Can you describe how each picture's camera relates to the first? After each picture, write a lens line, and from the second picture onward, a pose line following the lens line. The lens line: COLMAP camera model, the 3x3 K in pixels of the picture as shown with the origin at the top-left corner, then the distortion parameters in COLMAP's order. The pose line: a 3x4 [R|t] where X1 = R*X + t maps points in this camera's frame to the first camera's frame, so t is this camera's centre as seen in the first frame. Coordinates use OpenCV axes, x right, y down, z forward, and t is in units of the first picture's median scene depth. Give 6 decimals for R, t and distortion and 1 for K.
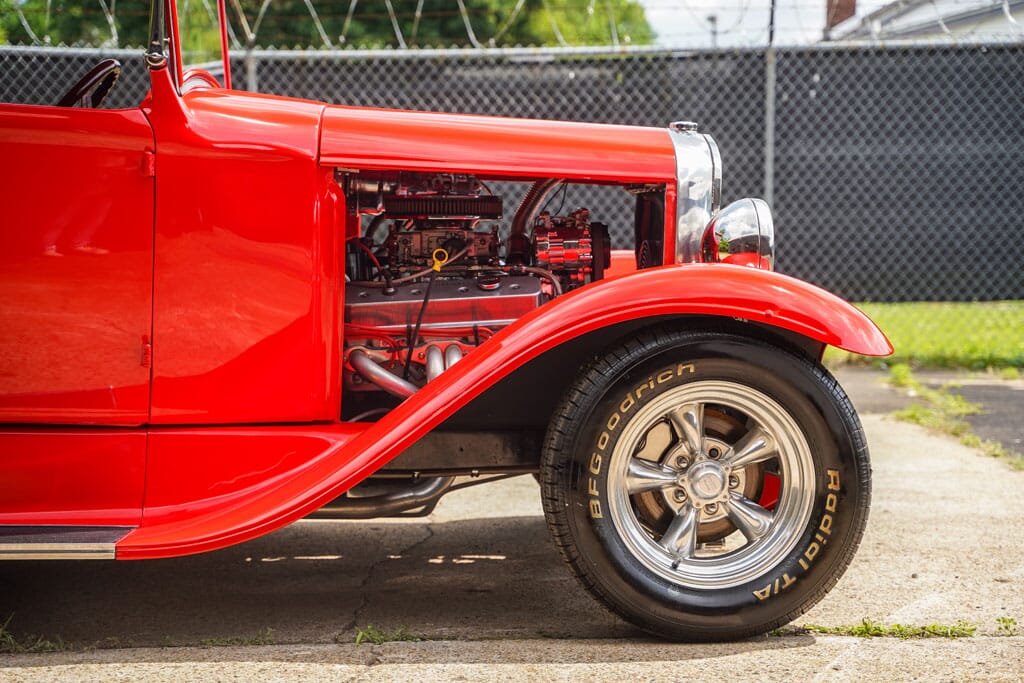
lens RADIAL K [[1920.4, 0, 502.6], [0, 1920.4, 372.0], [0, 0, 1]] dist [0.245247, 0.000000]
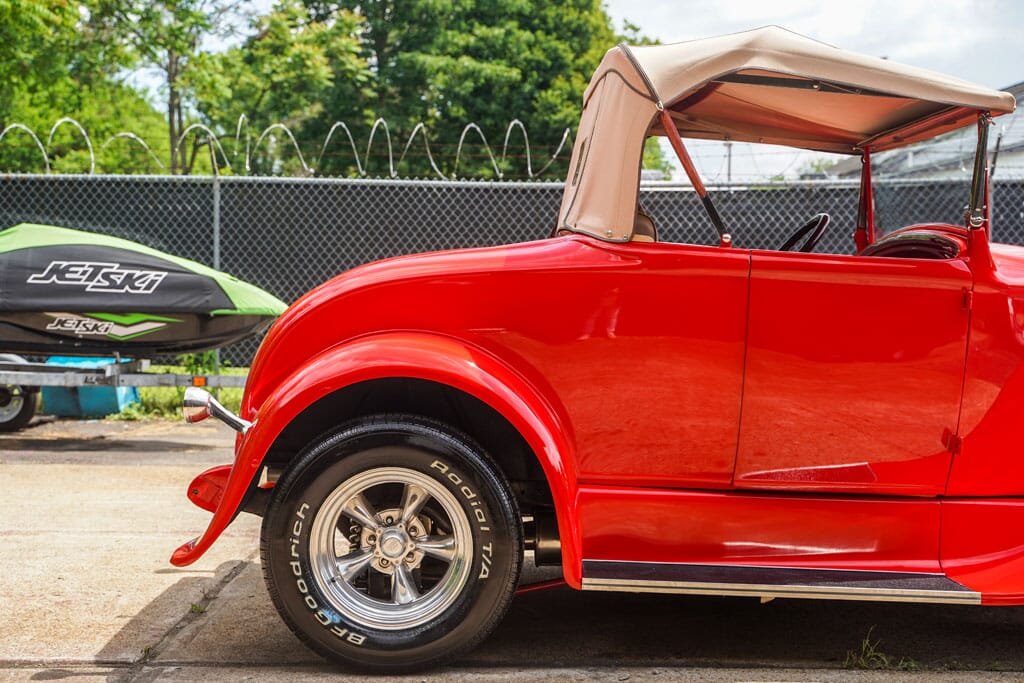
lens RADIAL K [[1415.0, 0, 490.3], [0, 1415.0, 372.2], [0, 0, 1]] dist [0.078526, 0.000000]
pose [[0.998703, 0.012316, -0.049397, -0.421041], [-0.013289, 0.999723, -0.019427, -0.032285], [0.049144, 0.020058, 0.998590, 0.013985]]
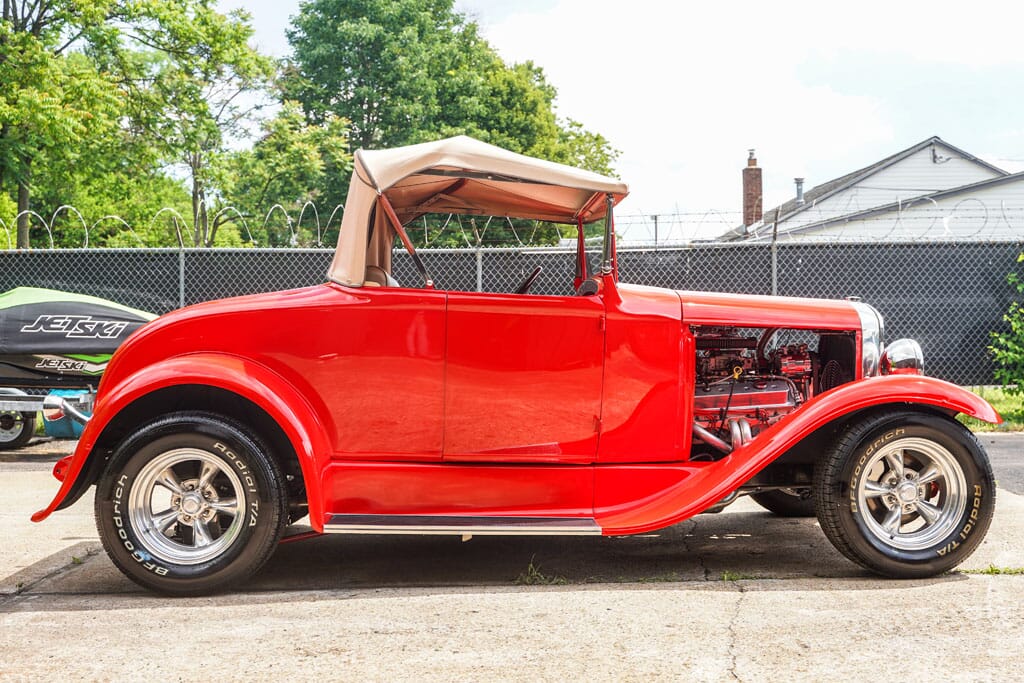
lens RADIAL K [[1161.6, 0, 513.3], [0, 1161.6, 342.5], [0, 0, 1]] dist [-0.016318, 0.000000]
pose [[0.999913, -0.007223, -0.011020, -0.236132], [0.006395, 0.997283, -0.073392, -0.006600], [0.011520, 0.073316, 0.997242, -0.117555]]
